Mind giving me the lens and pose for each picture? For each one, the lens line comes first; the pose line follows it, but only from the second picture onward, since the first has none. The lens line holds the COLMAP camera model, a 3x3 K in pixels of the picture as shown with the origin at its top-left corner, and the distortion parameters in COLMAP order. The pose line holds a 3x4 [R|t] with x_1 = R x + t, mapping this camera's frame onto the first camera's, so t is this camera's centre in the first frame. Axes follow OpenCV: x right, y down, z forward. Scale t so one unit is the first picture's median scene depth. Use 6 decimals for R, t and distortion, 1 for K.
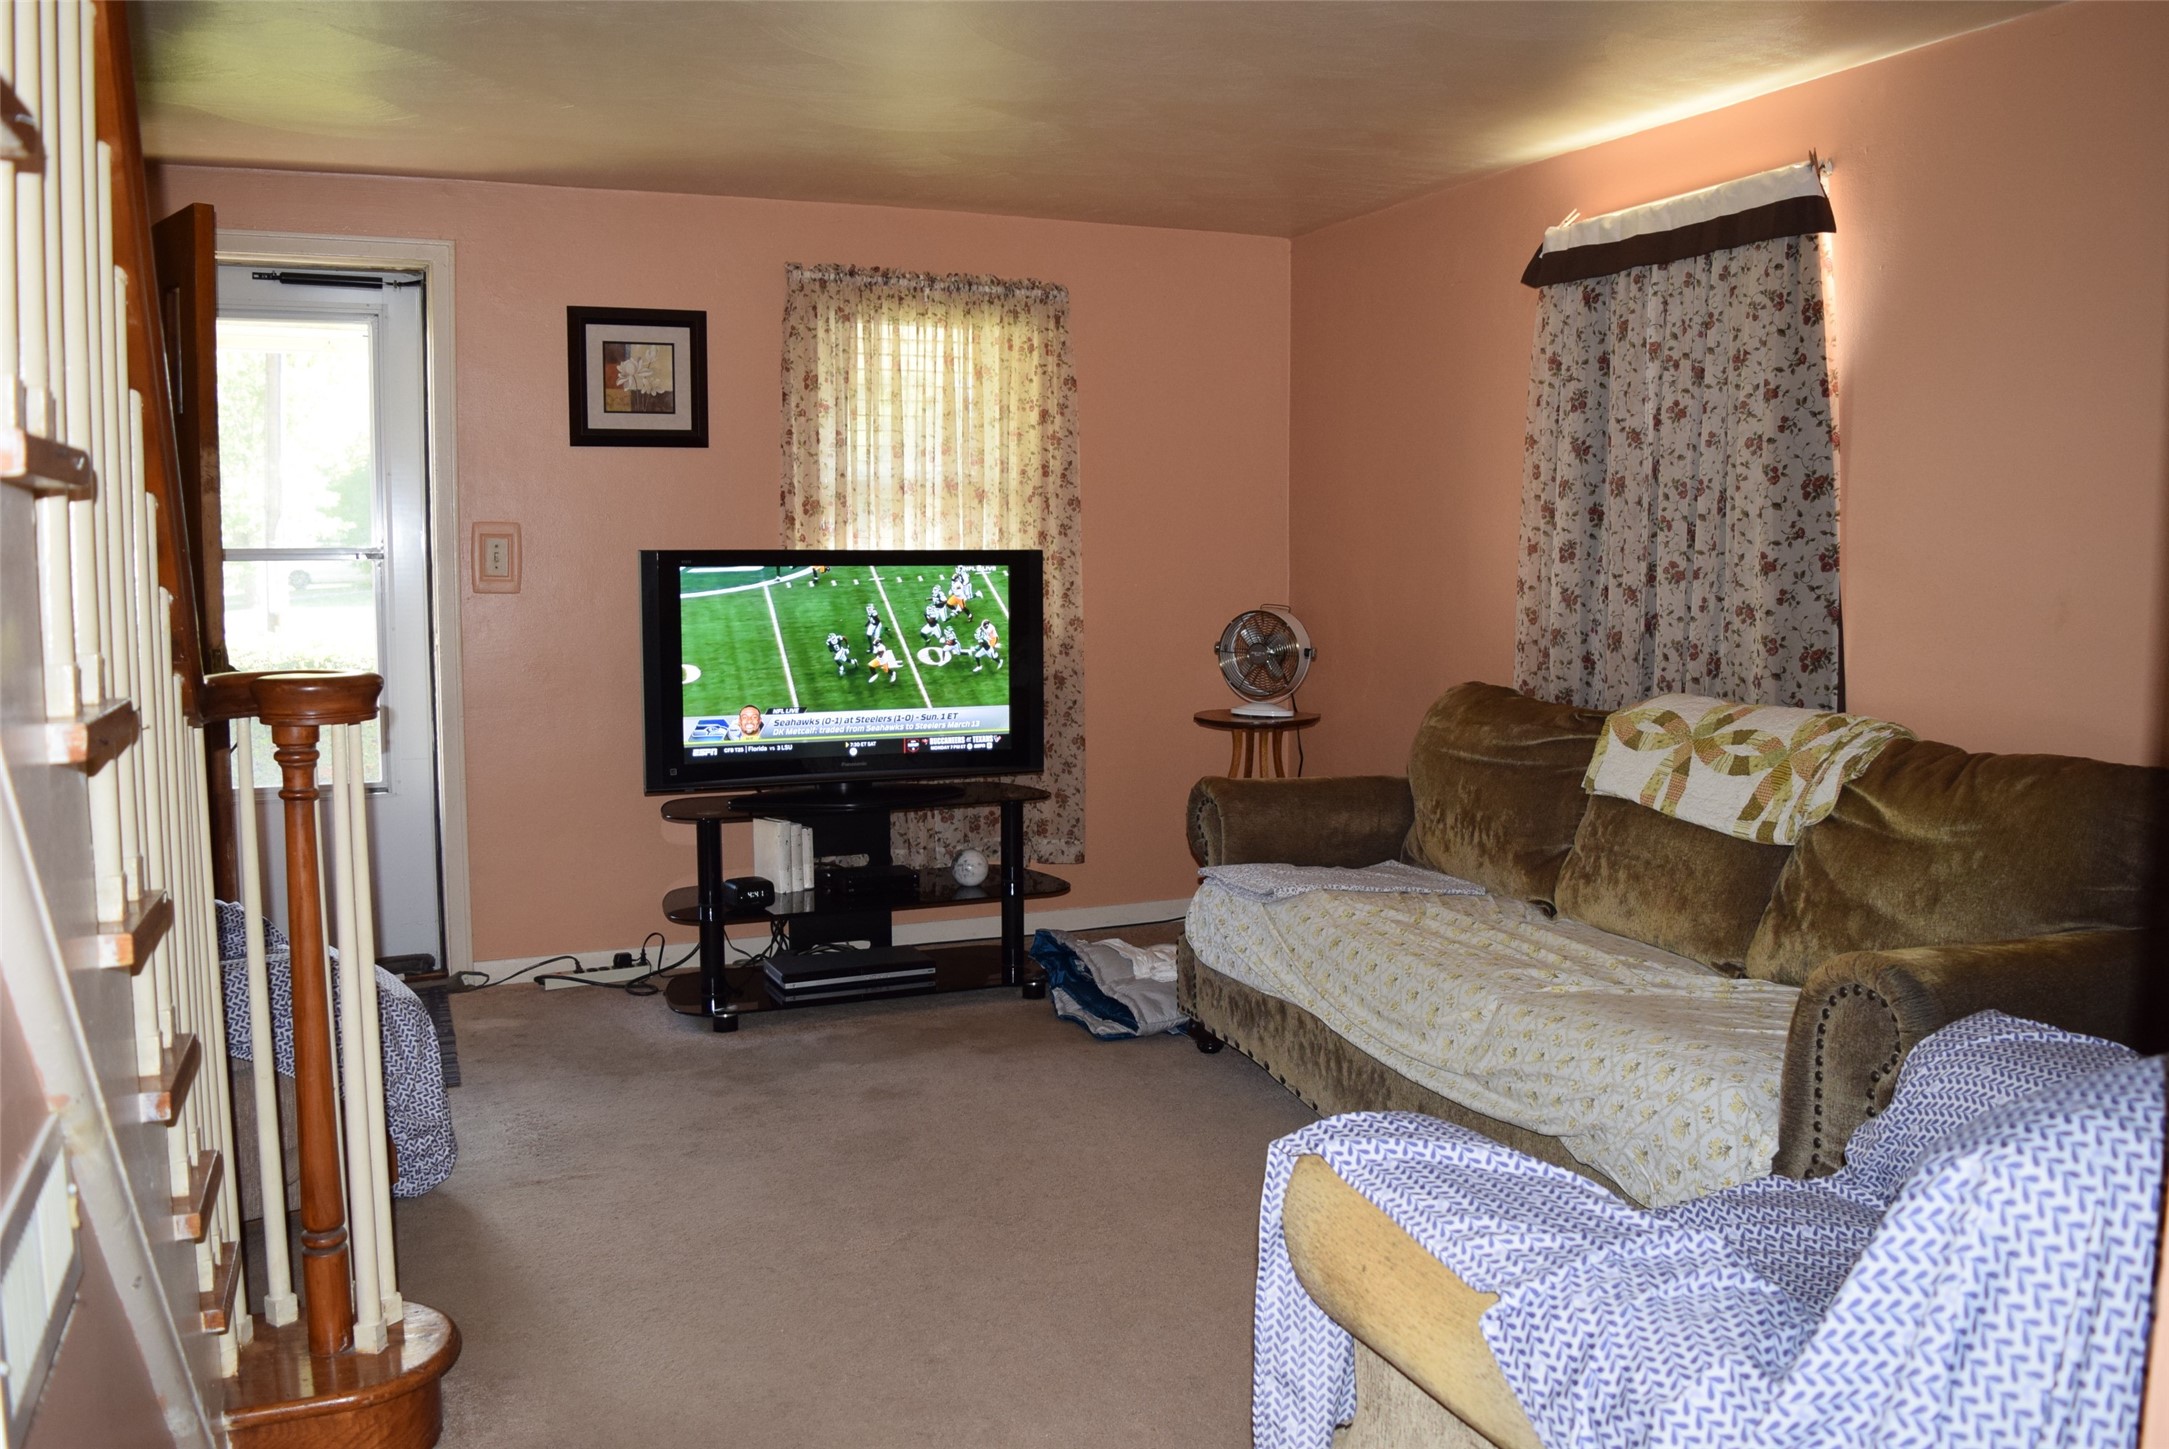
lens RADIAL K [[1711.9, 0, 1084.5], [0, 1711.9, 724.5], [0, 0, 1]] dist [-0.094188, 0.024271]
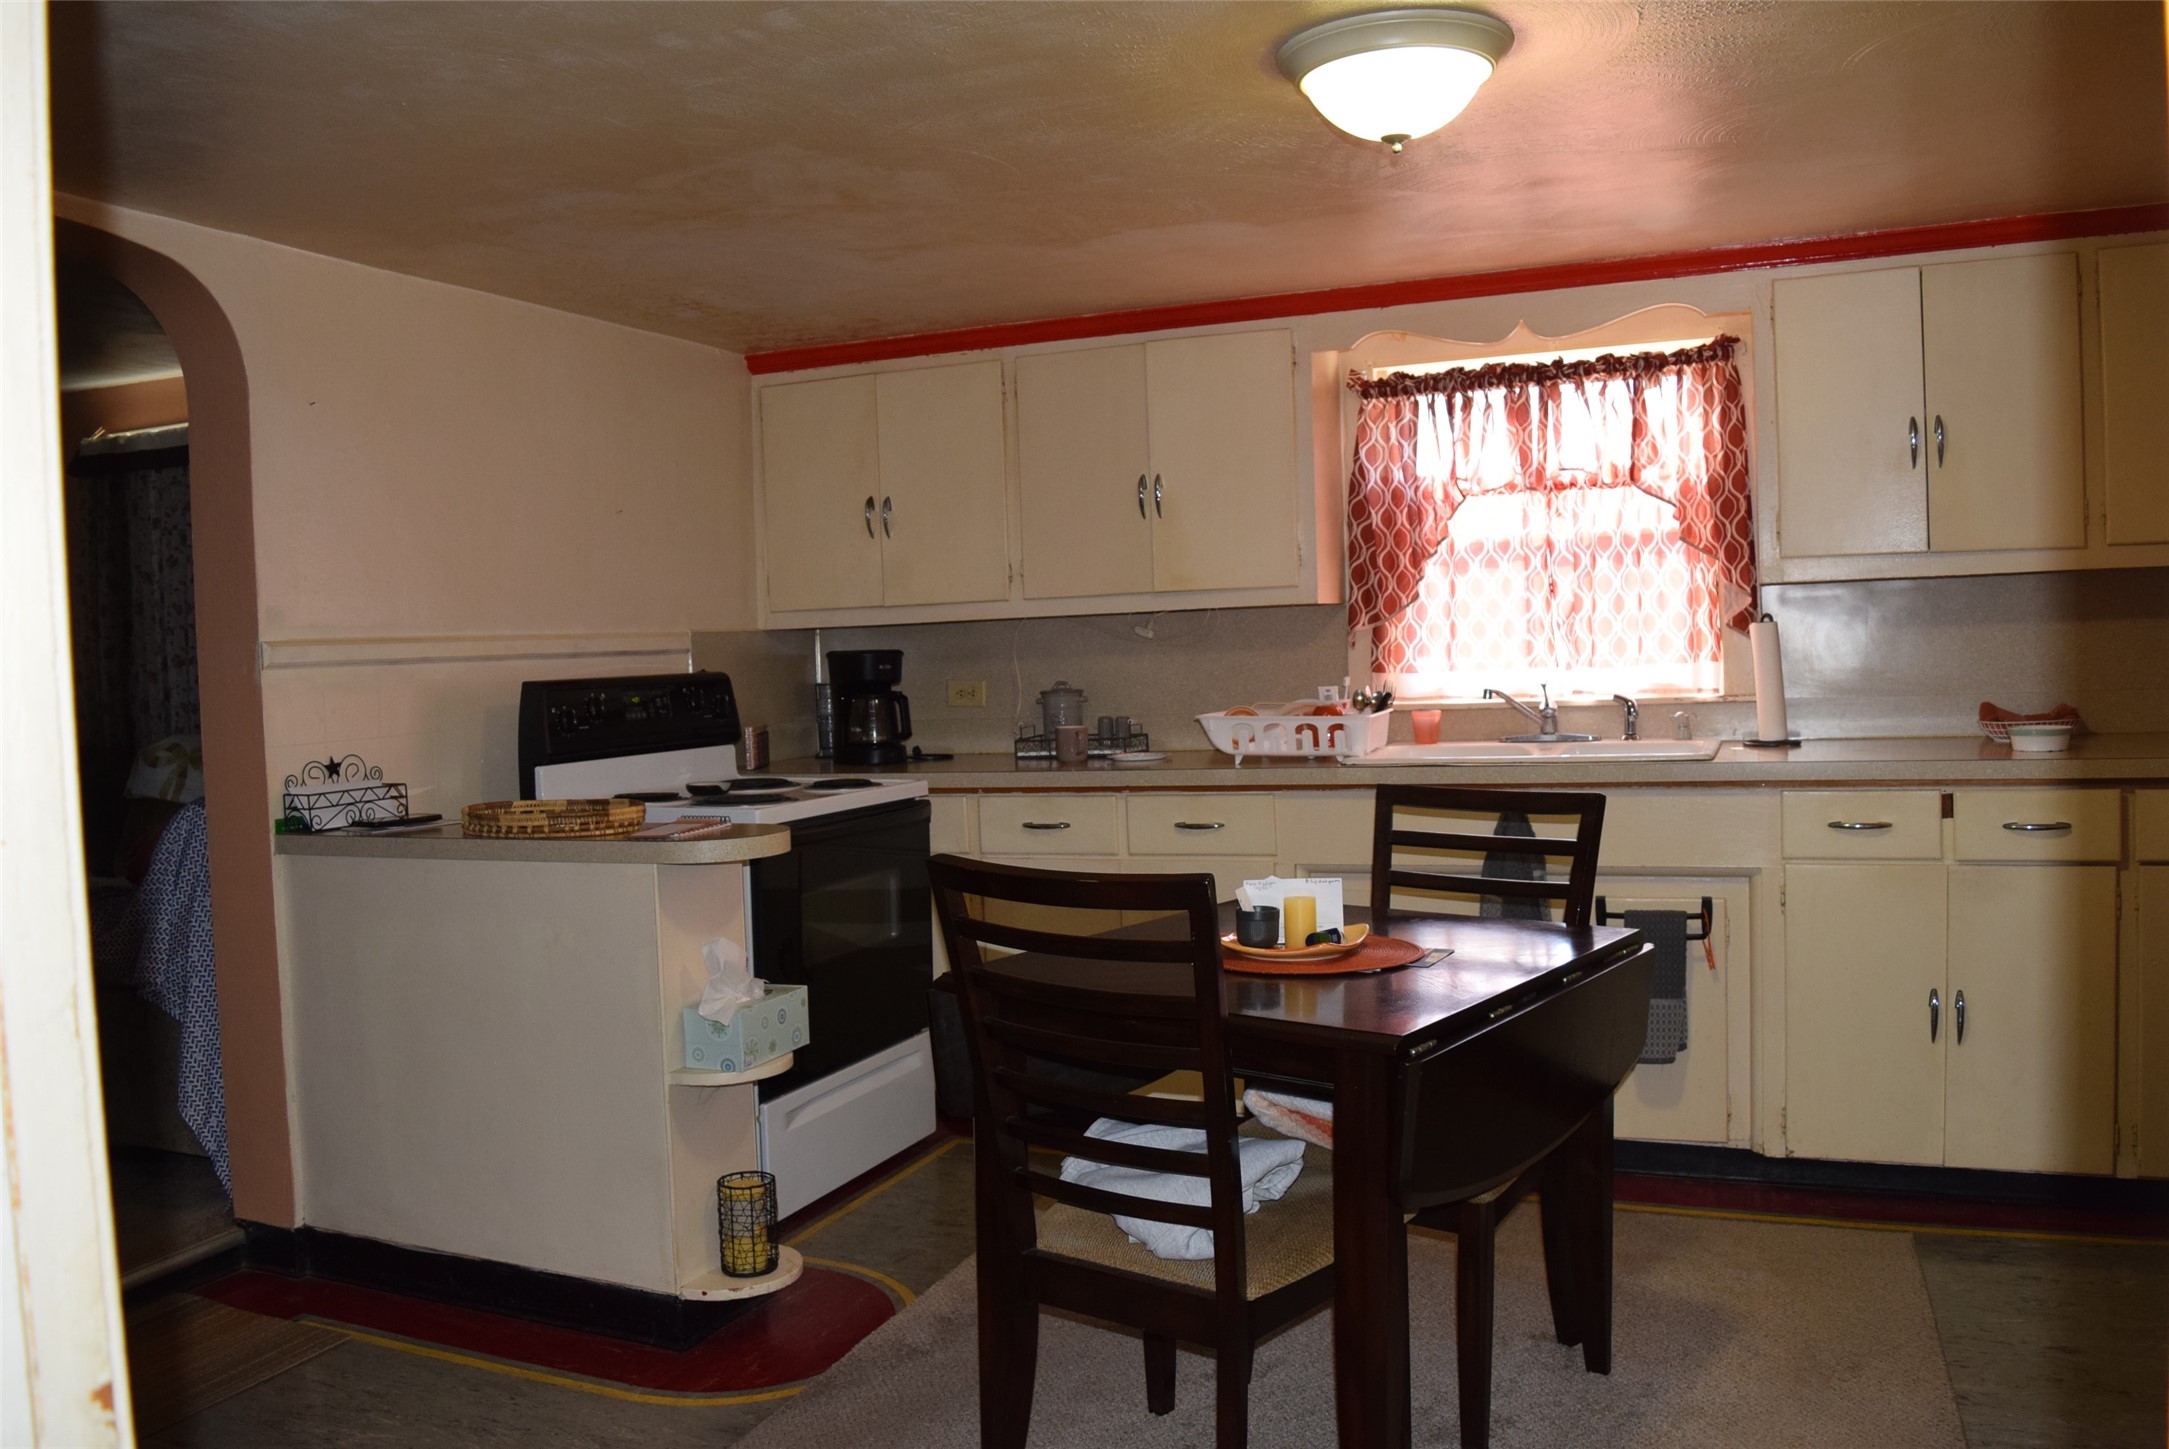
lens RADIAL K [[1711.9, 0, 1084.5], [0, 1711.9, 724.5], [0, 0, 1]] dist [-0.094188, 0.024271]
pose [[0.719257, -0.058434, 0.692283, -0.129929], [0.104107, 0.994271, -0.024240, 0.096609], [-0.686900, 0.089506, 0.721219, -0.717034]]
